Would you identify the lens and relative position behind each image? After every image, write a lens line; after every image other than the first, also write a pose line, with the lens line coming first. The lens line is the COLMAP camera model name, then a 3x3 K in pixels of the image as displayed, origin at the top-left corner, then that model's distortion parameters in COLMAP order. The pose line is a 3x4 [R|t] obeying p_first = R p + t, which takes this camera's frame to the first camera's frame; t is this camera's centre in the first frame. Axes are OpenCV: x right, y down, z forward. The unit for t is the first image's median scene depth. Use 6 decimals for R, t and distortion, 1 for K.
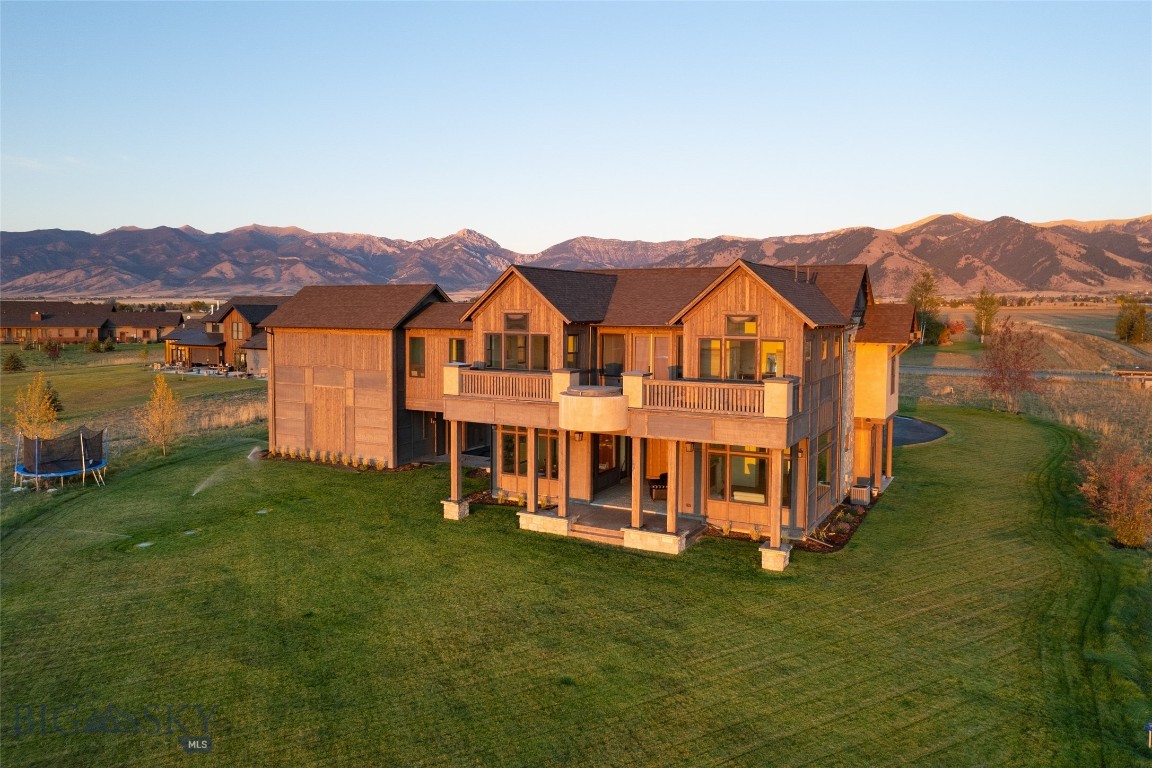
lens RADIAL K [[798.6, 0, 607.3], [0, 798.6, 348.9], [0, 0, 1]] dist [-0.083408, 0.075874]
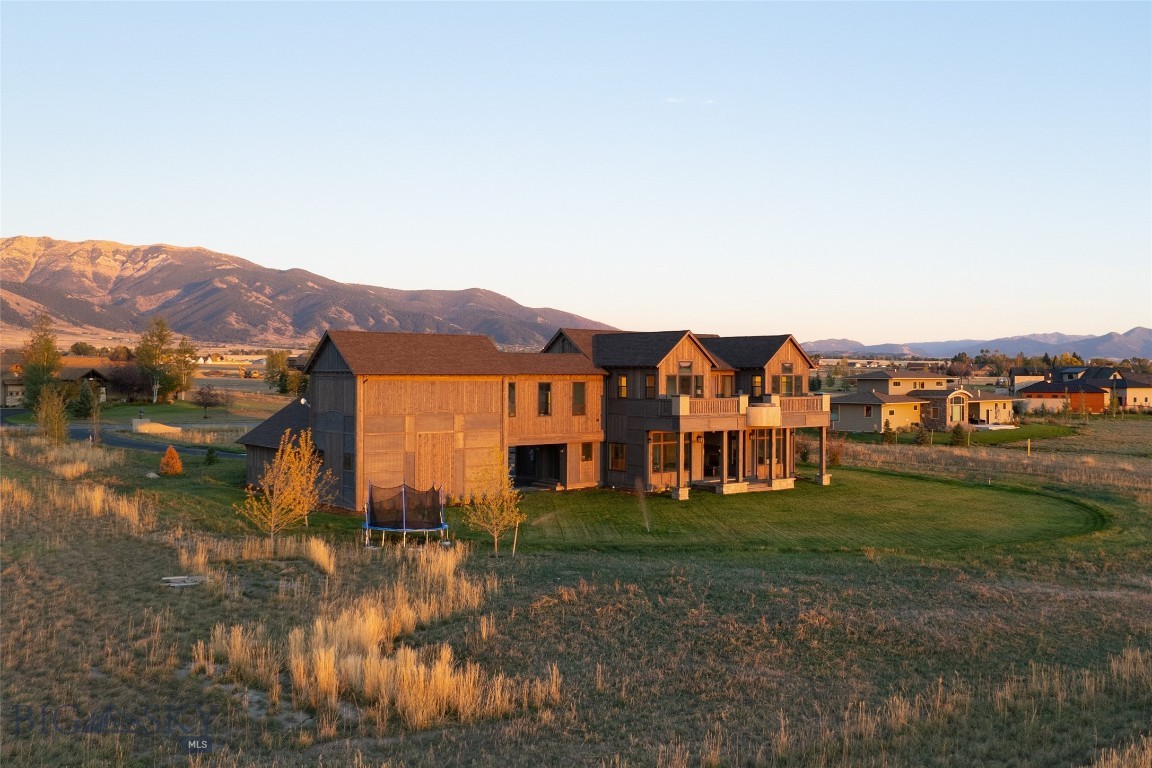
lens RADIAL K [[1042.3, 0, 666.7], [0, 1042.3, 353.9], [0, 0, 1]] dist [-0.057321, 0.022064]
pose [[0.356793, 0.014309, 0.934074, -2.023346], [0.042945, 0.998574, -0.031701, 0.002645], [-0.933196, 0.051424, 0.355670, 0.321998]]
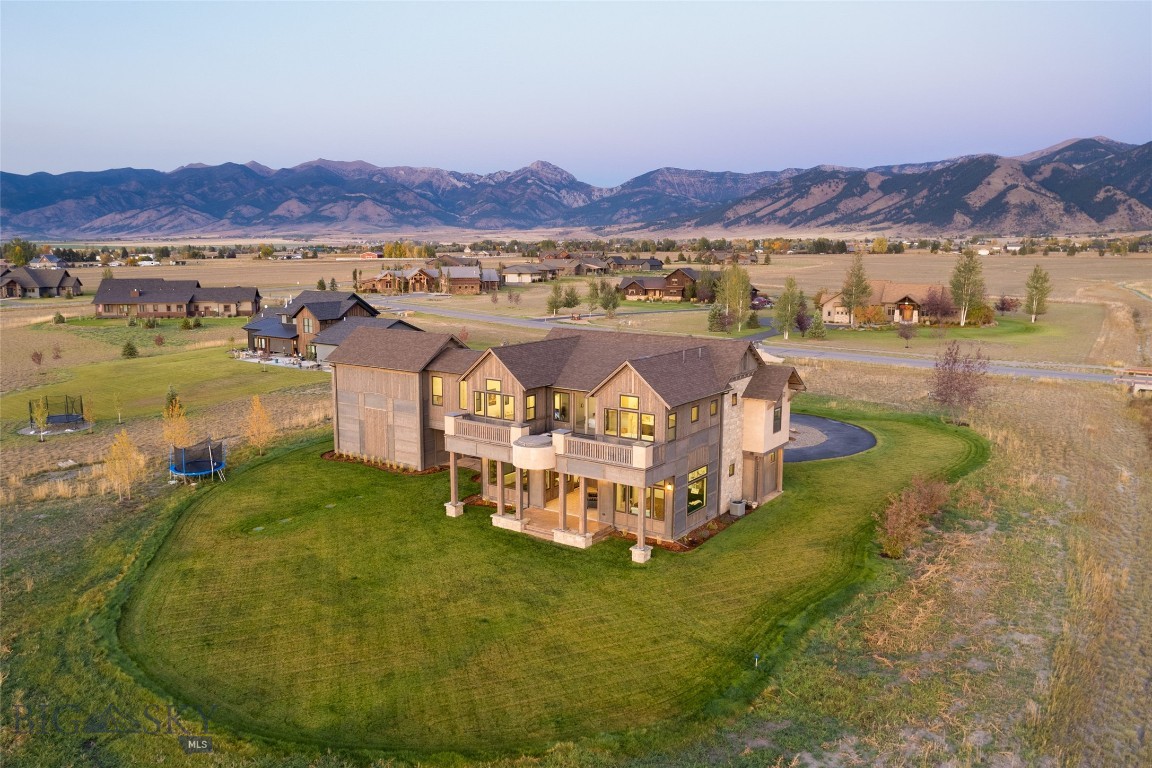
lens RADIAL K [[856.4, 0, 588.8], [0, 856.4, 373.7], [0, 0, 1]] dist [-0.073038, 0.055953]
pose [[0.992817, 0.016425, -0.118508, 0.247848], [-0.004778, 0.995185, 0.097901, -0.211934], [0.119545, -0.096632, 0.988115, -0.534876]]
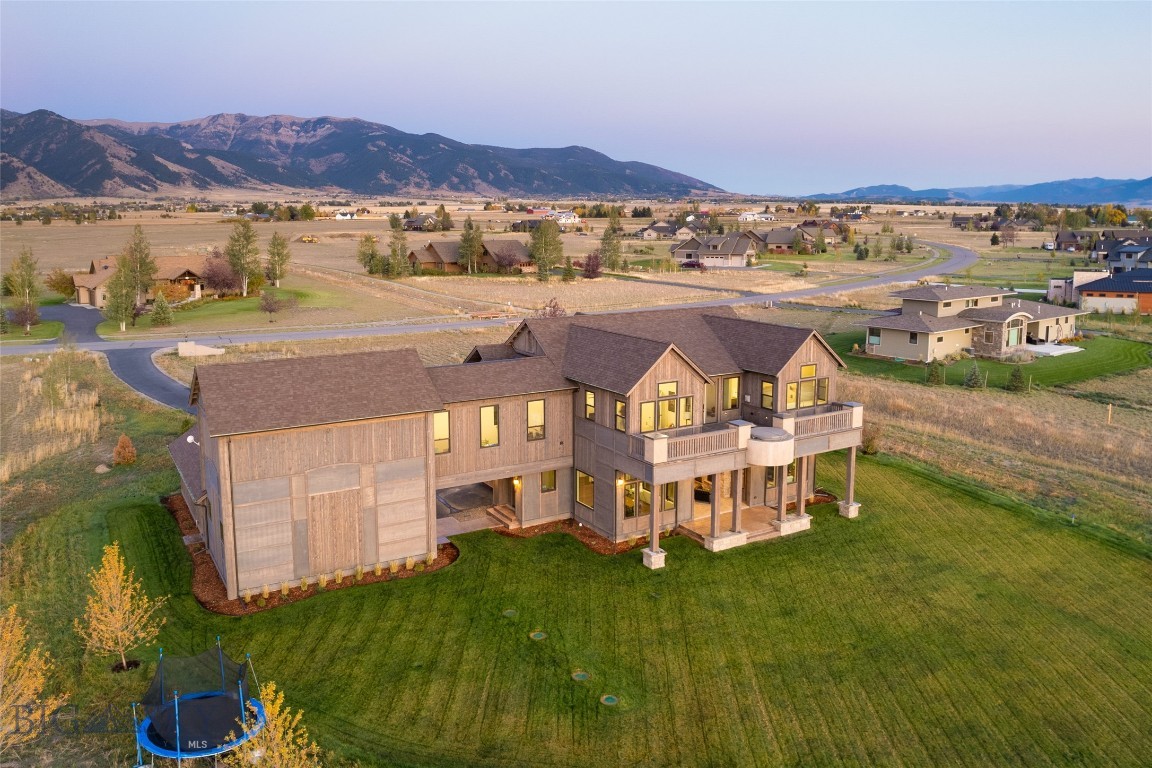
lens RADIAL K [[865.1, 0, 565.4], [0, 865.1, 329.2], [0, 0, 1]] dist [-0.063384, 0.037542]
pose [[0.529373, -0.115308, 0.840517, -1.276837], [0.045744, 0.993159, 0.107439, -0.270411], [-0.847155, -0.018426, 0.531026, 0.453262]]
